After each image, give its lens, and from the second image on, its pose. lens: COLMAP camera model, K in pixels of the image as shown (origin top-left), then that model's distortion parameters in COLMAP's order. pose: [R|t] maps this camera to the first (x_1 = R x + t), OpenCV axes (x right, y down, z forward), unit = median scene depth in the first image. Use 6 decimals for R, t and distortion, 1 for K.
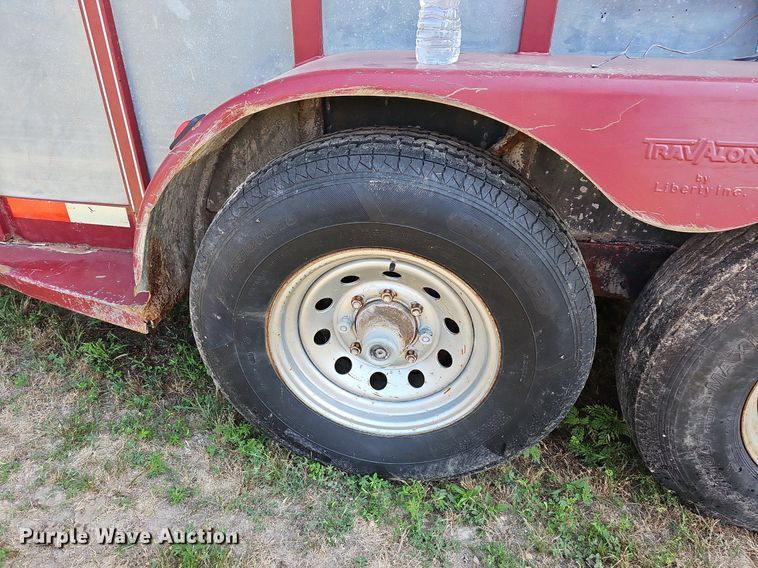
lens RADIAL K [[518.0, 0, 379.0], [0, 518.0, 284.0], [0, 0, 1]] dist [0.025408, -0.000263]
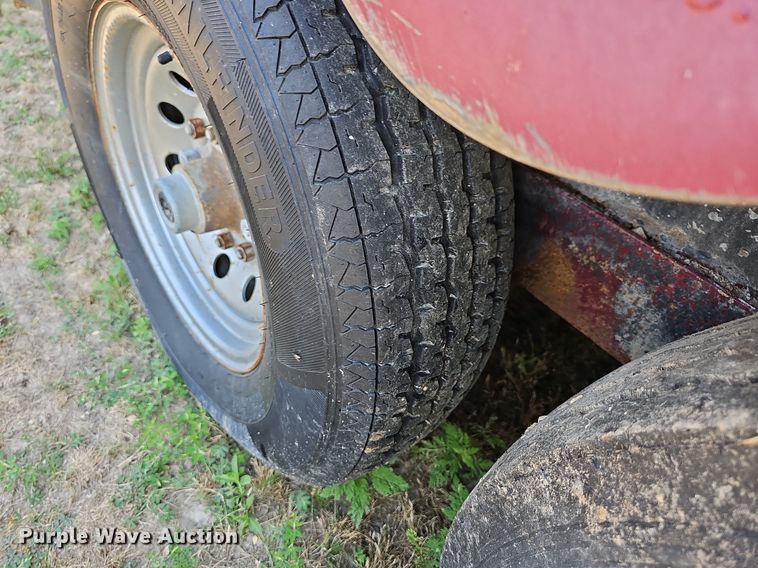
lens RADIAL K [[518.0, 0, 379.0], [0, 518.0, 284.0], [0, 0, 1]] dist [0.025408, -0.000263]
pose [[0.740309, 0.515433, -0.431592, 0.601608], [-0.454221, 0.856793, 0.244109, -0.068373], [0.495607, 0.015322, 0.868412, 0.658569]]
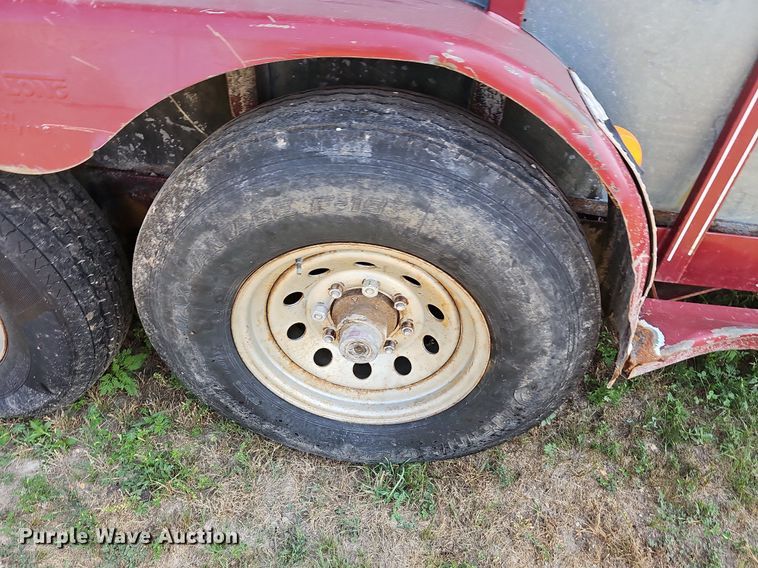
lens RADIAL K [[518.0, 0, 379.0], [0, 518.0, 284.0], [0, 0, 1]] dist [0.025408, -0.000263]
pose [[0.999076, -0.008138, 0.042193, 1.010569], [0.001515, 0.987965, 0.154673, -0.041492], [-0.042944, -0.154467, 0.987064, 0.023384]]
